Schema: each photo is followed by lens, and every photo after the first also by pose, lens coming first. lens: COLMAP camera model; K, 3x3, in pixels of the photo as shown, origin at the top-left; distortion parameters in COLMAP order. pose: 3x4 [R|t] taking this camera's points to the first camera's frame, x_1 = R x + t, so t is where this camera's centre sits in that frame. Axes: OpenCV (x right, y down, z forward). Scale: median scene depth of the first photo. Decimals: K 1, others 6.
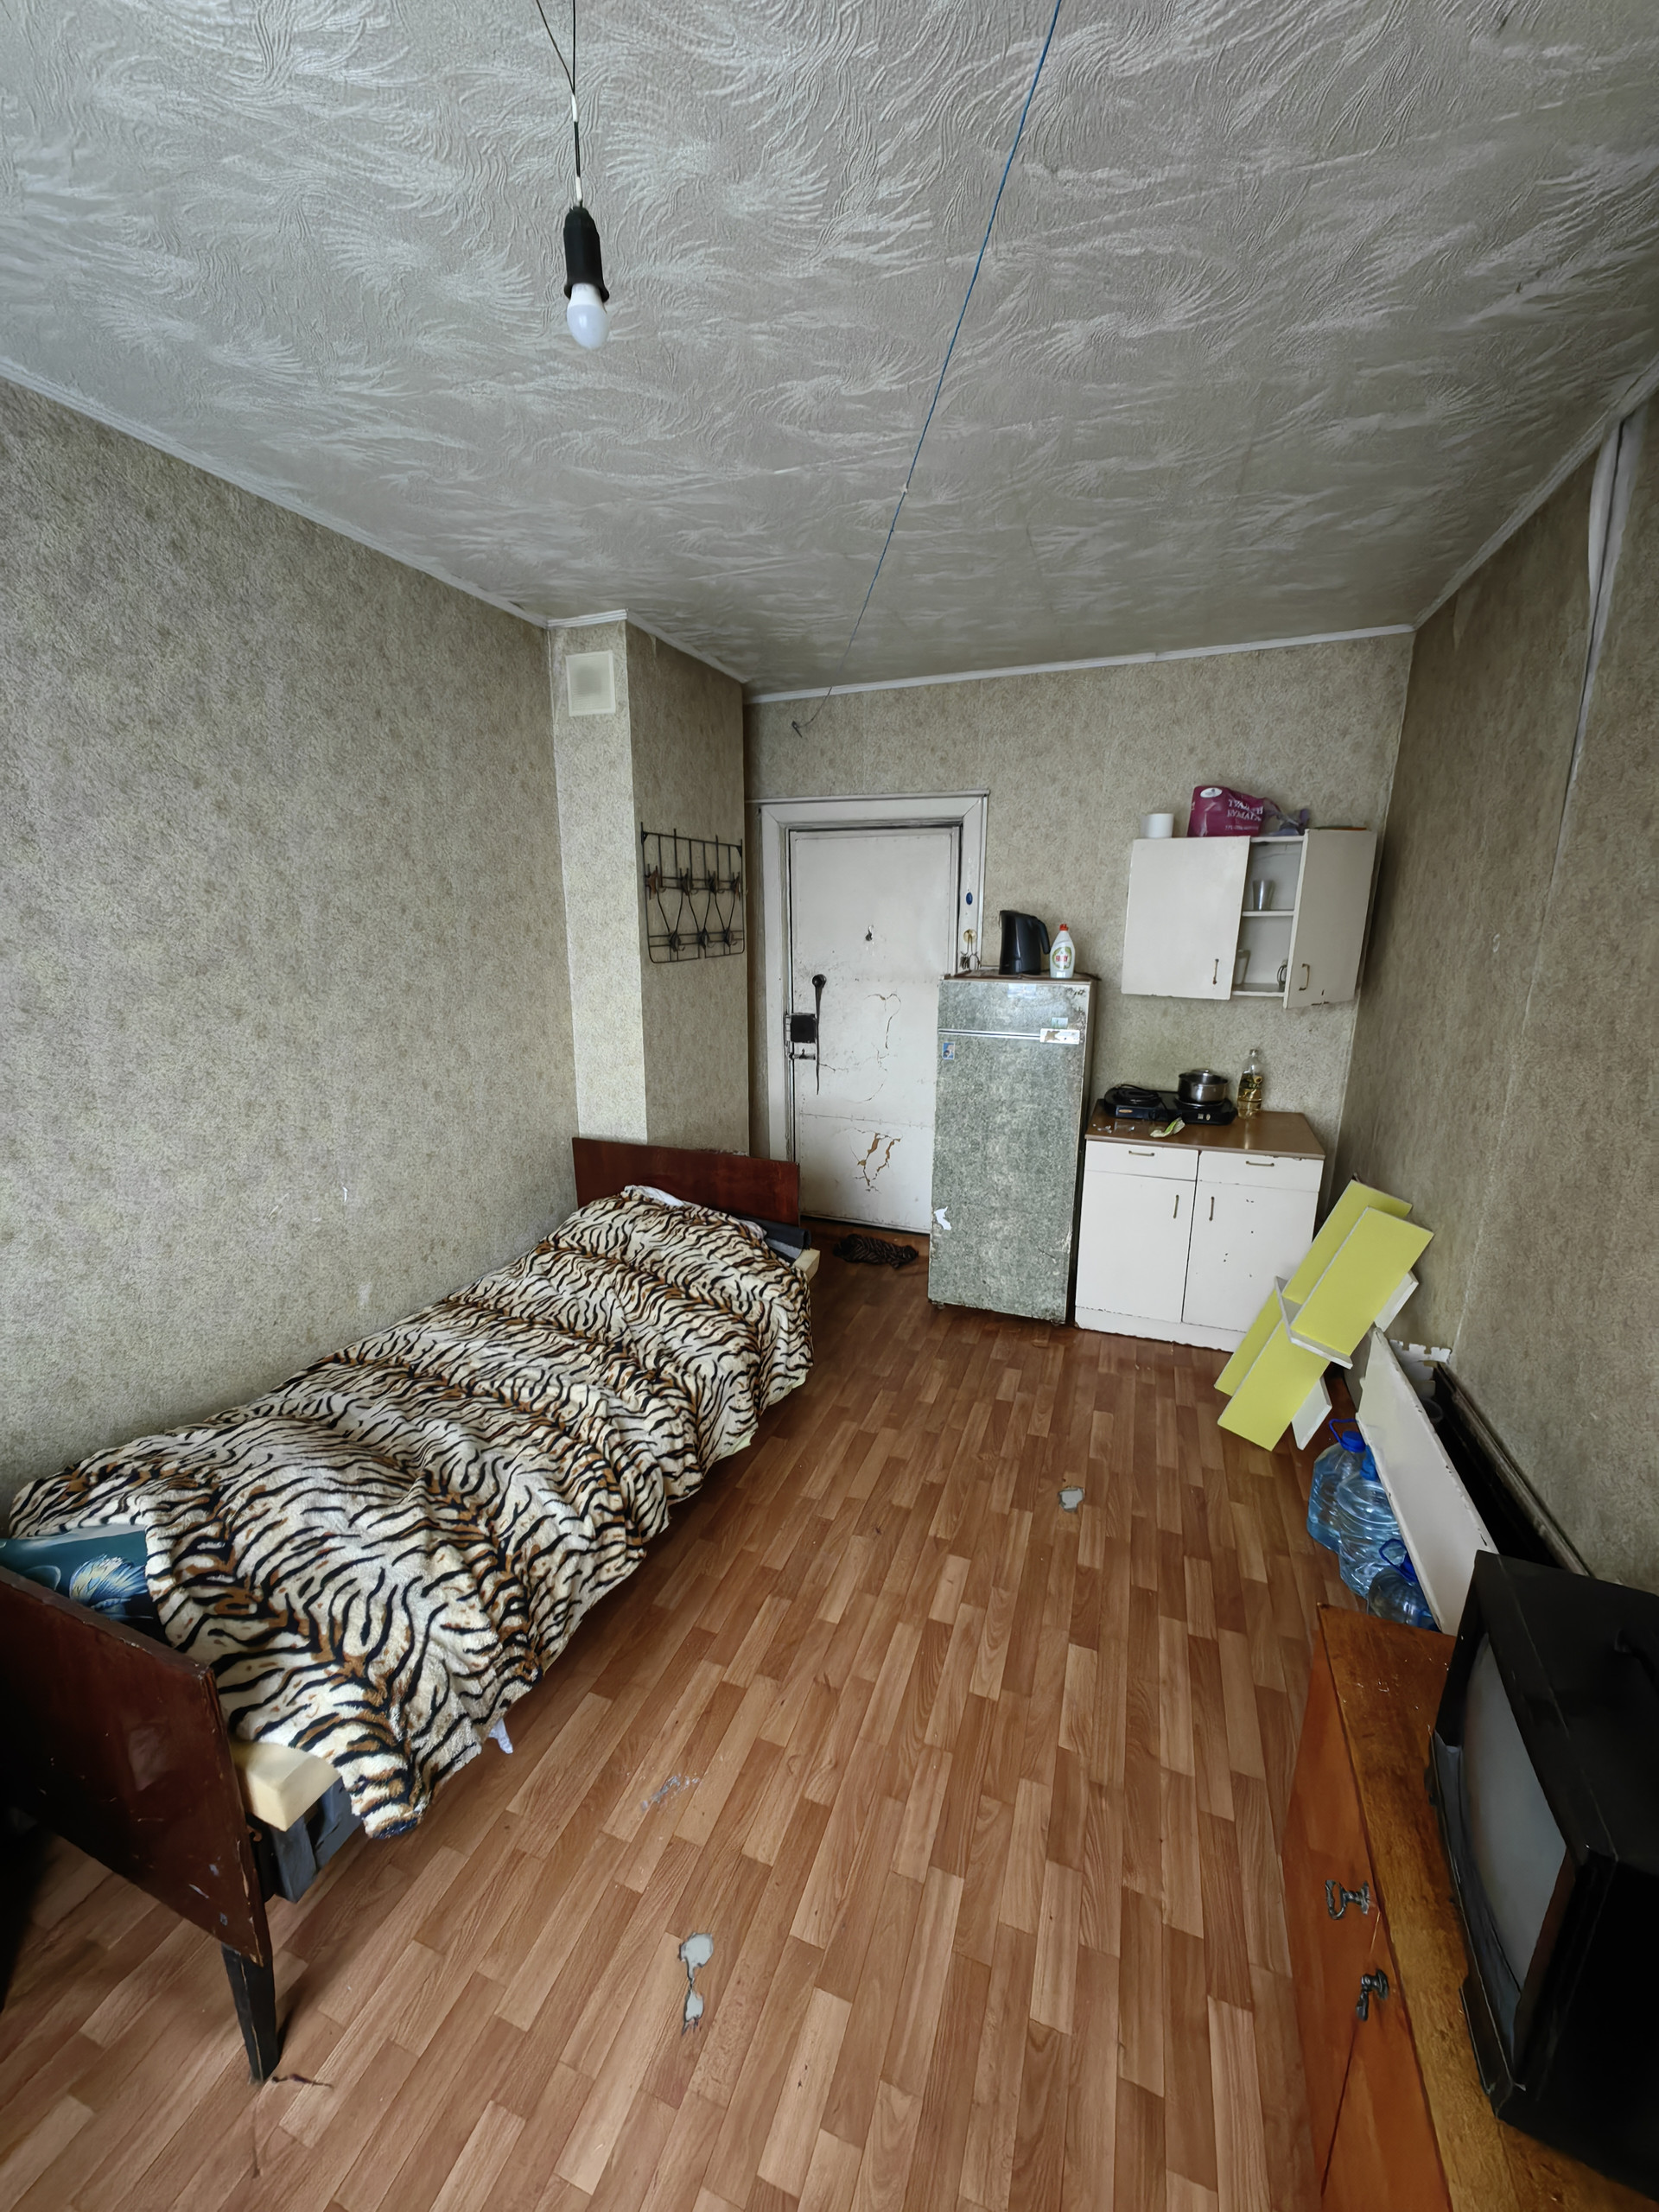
lens RADIAL K [[841.8, 0, 829.0], [0, 841.8, 1105.4], [0, 0, 1]] dist [0.002046, 0.000011]
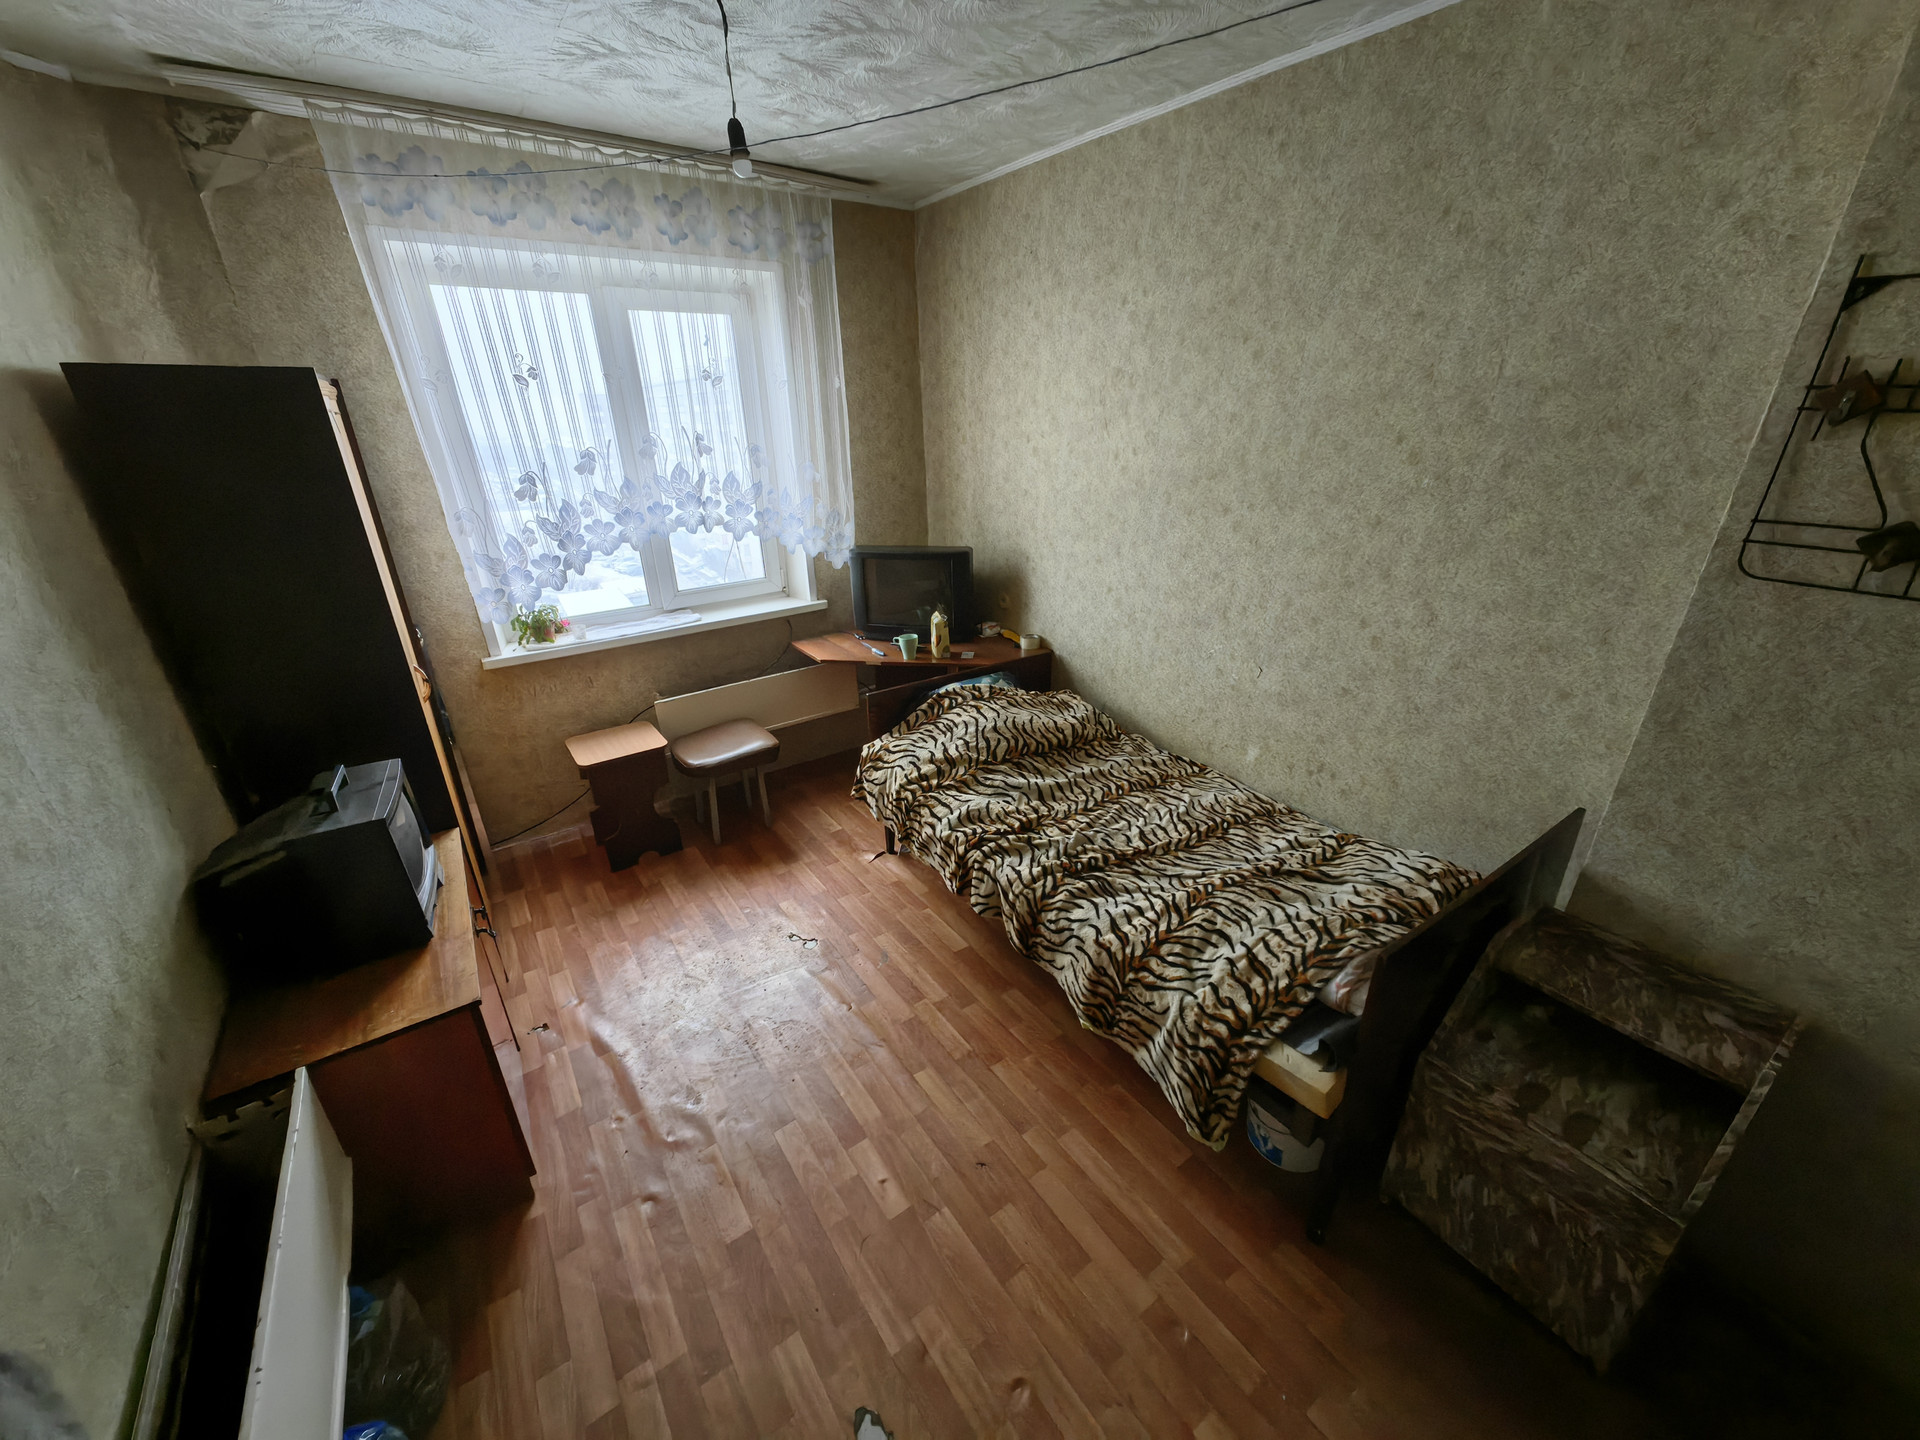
lens RADIAL K [[744.4, 0, 972.7], [0, 744.4, 714.6], [0, 0, 1]] dist [0.008899, 0.000080]
pose [[-0.555127, 0.330140, -0.763440, 0.565442], [-0.179028, 0.848917, 0.497281, -0.338166], [0.812270, 0.412732, -0.412153, 1.215614]]
